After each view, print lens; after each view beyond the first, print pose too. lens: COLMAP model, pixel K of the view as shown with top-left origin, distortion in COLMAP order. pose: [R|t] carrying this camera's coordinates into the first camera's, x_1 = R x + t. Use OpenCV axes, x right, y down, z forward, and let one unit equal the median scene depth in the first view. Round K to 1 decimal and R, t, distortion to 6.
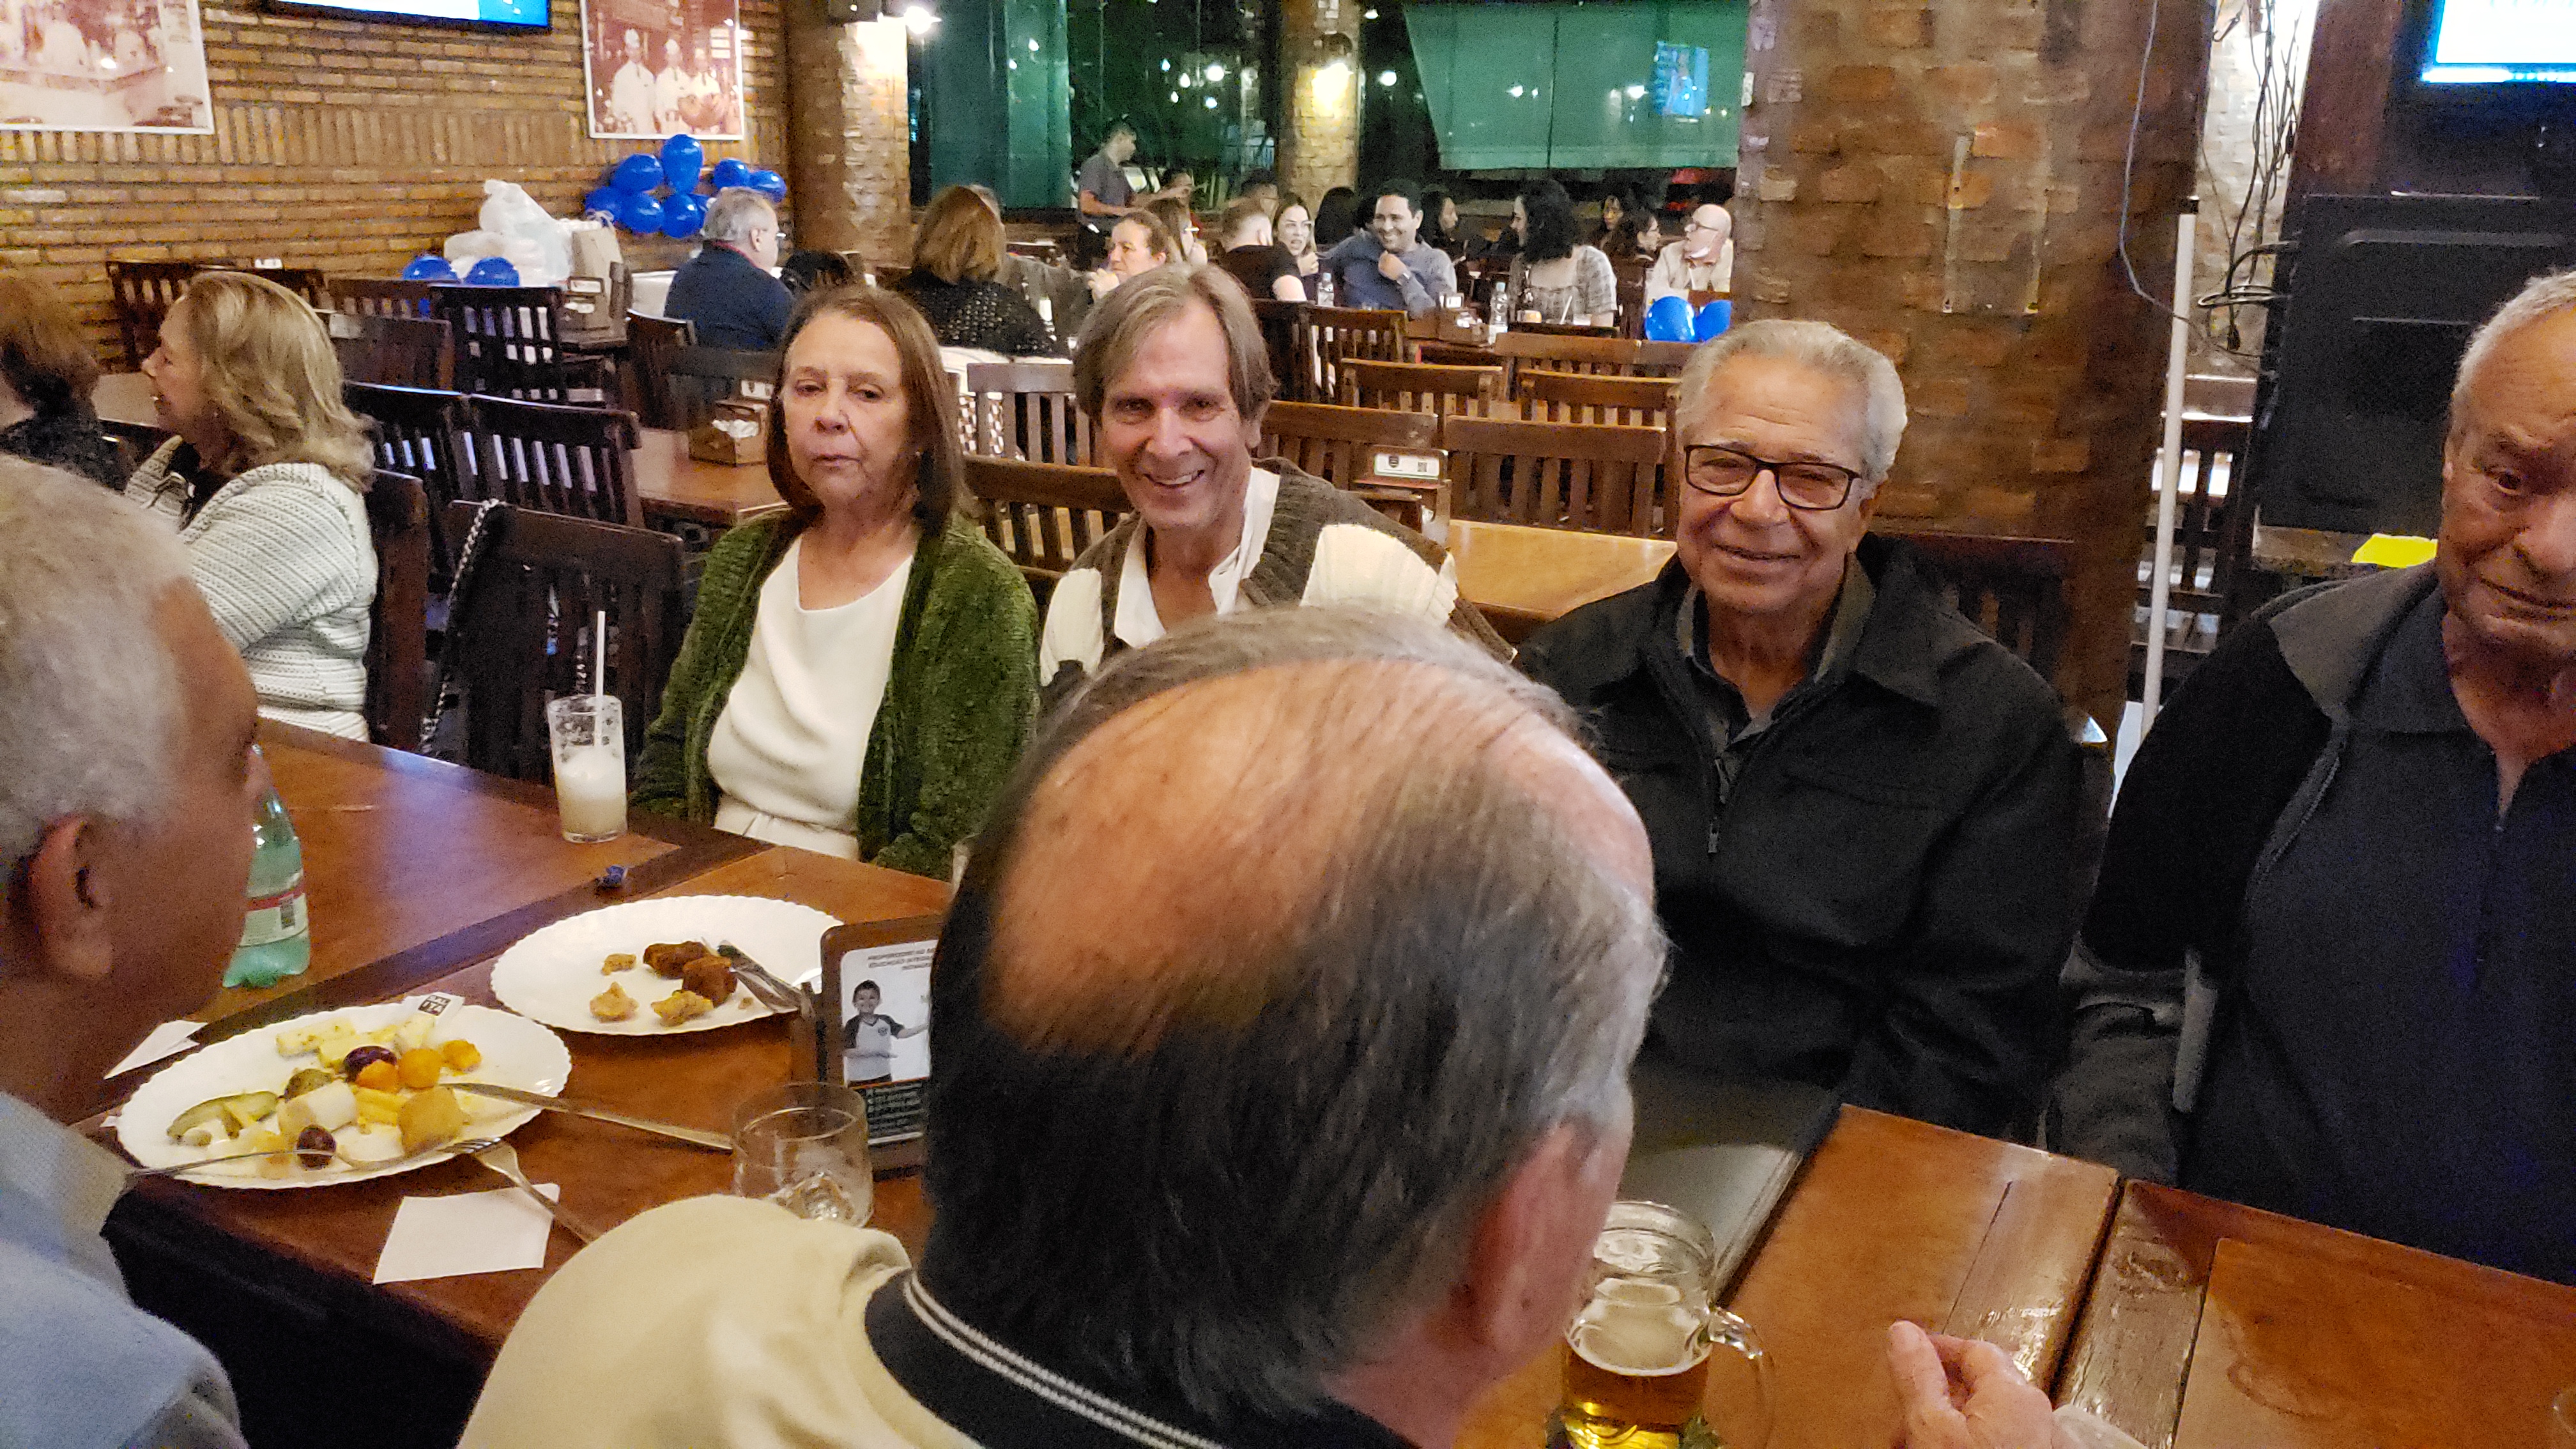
lens RADIAL K [[1997.4, 0, 1308.1], [0, 1997.4, 744.1], [0, 0, 1]] dist [-0.006669, 0.022611]
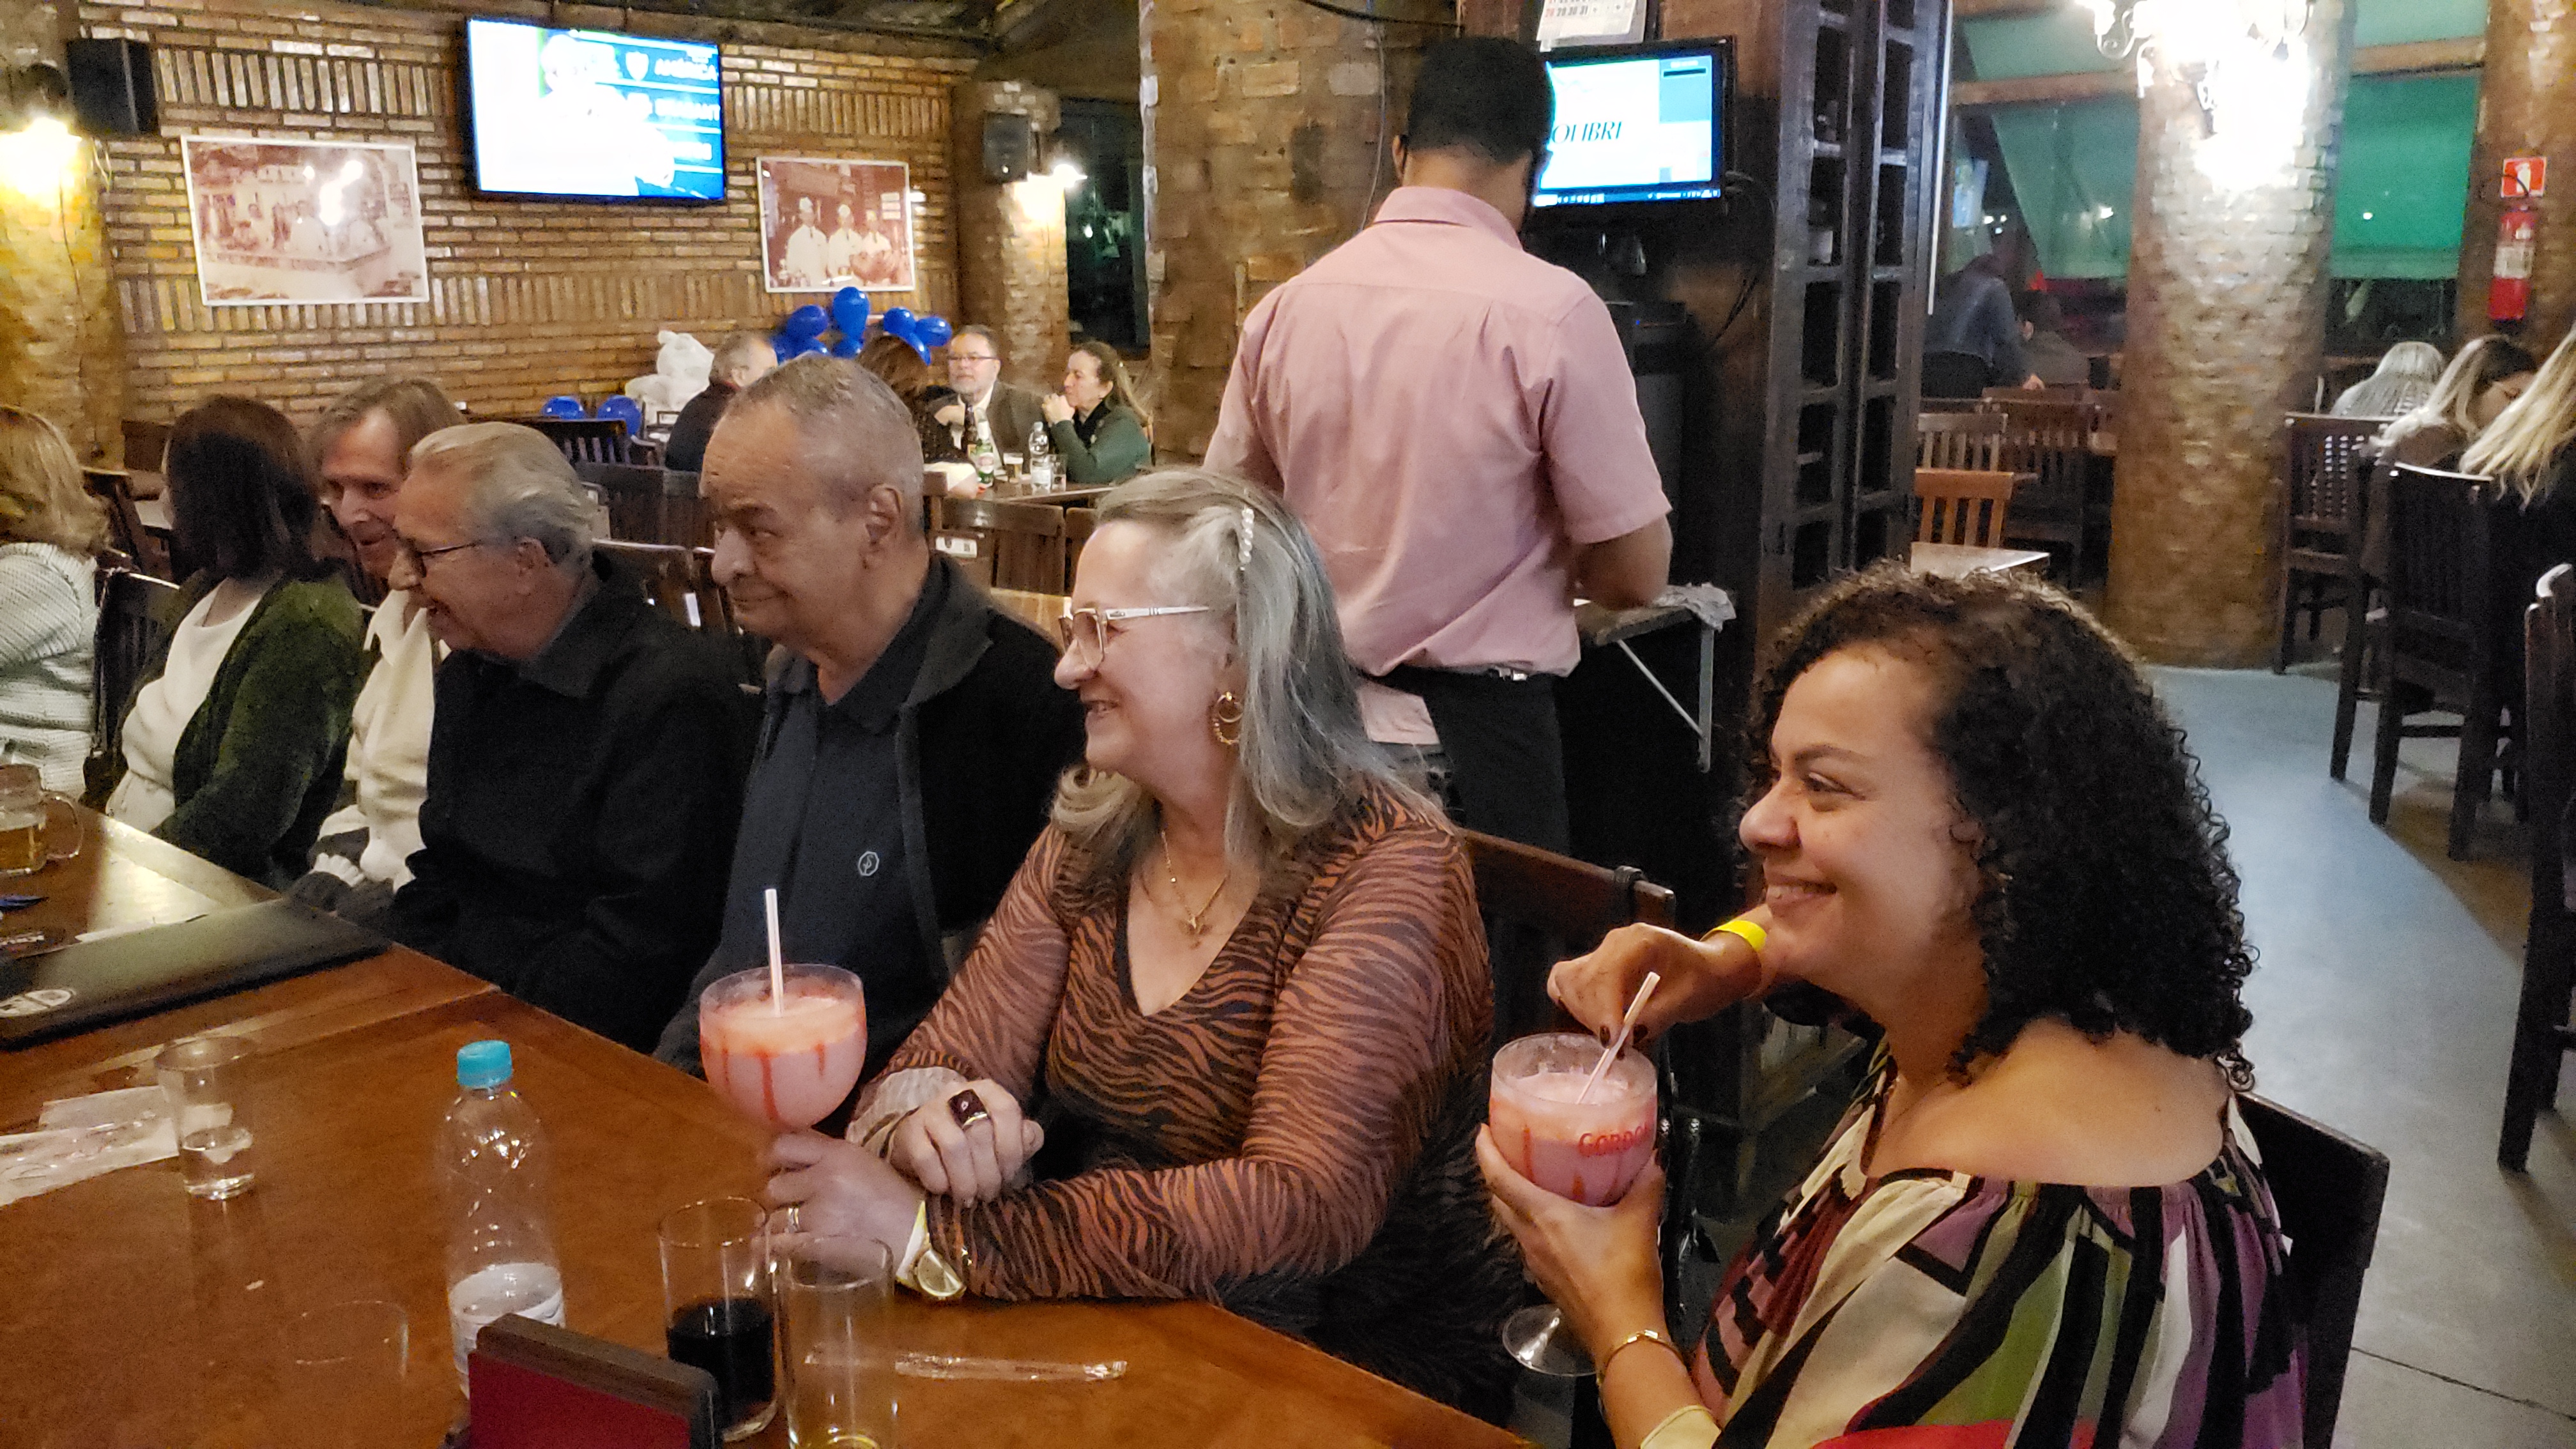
lens RADIAL K [[1997.4, 0, 1239.3], [0, 1997.4, 771.1], [0, 0, 1]] dist [-0.006669, 0.022611]
pose [[0.972080, 0.023025, -0.233515, 0.203850], [-0.034566, 0.998369, -0.045448, 0.015597], [0.232088, 0.052251, 0.971290, -0.041978]]
